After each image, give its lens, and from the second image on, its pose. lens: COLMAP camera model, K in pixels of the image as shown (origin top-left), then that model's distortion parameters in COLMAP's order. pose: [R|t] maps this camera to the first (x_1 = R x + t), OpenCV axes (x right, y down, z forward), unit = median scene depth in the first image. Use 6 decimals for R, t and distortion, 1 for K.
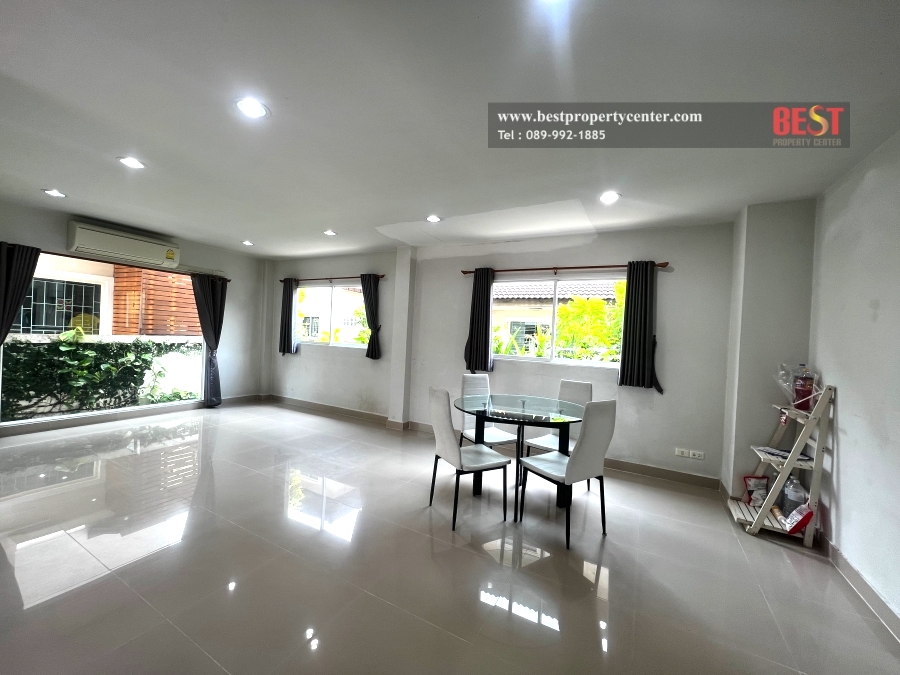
lens RADIAL K [[358.6, 0, 453.0], [0, 358.6, 334.4], [0, 0, 1]] dist [-0.000493, 0.000443]
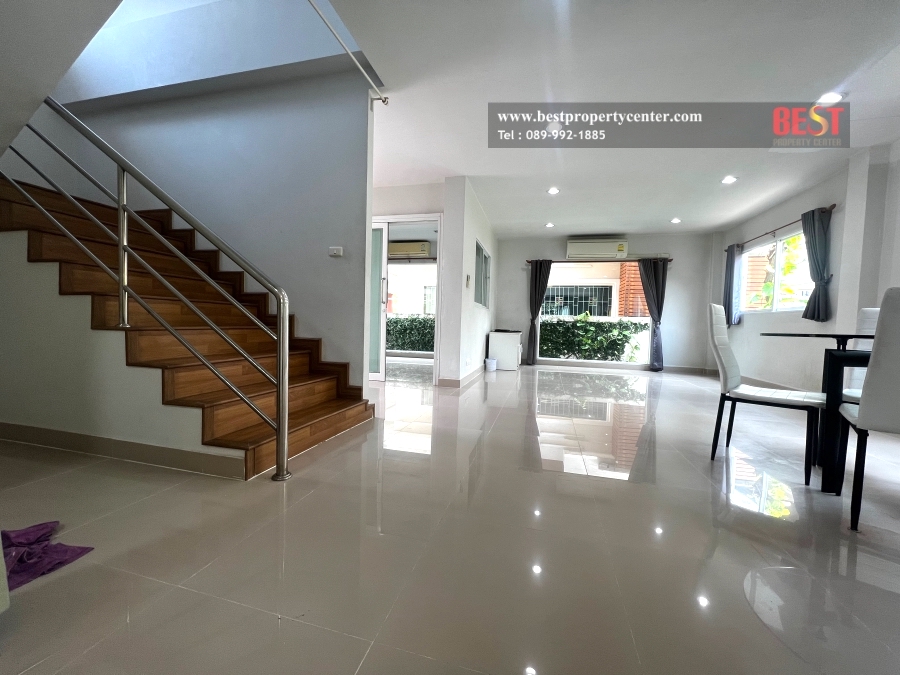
lens RADIAL K [[358.6, 0, 450.5], [0, 358.6, 337.2], [0, 0, 1]] dist [-0.000493, 0.000443]
pose [[0.237556, -0.004487, -0.971363, 0.296570], [-0.012474, 0.999893, -0.007669, 0.108011], [0.971294, 0.013938, 0.237475, 0.075880]]
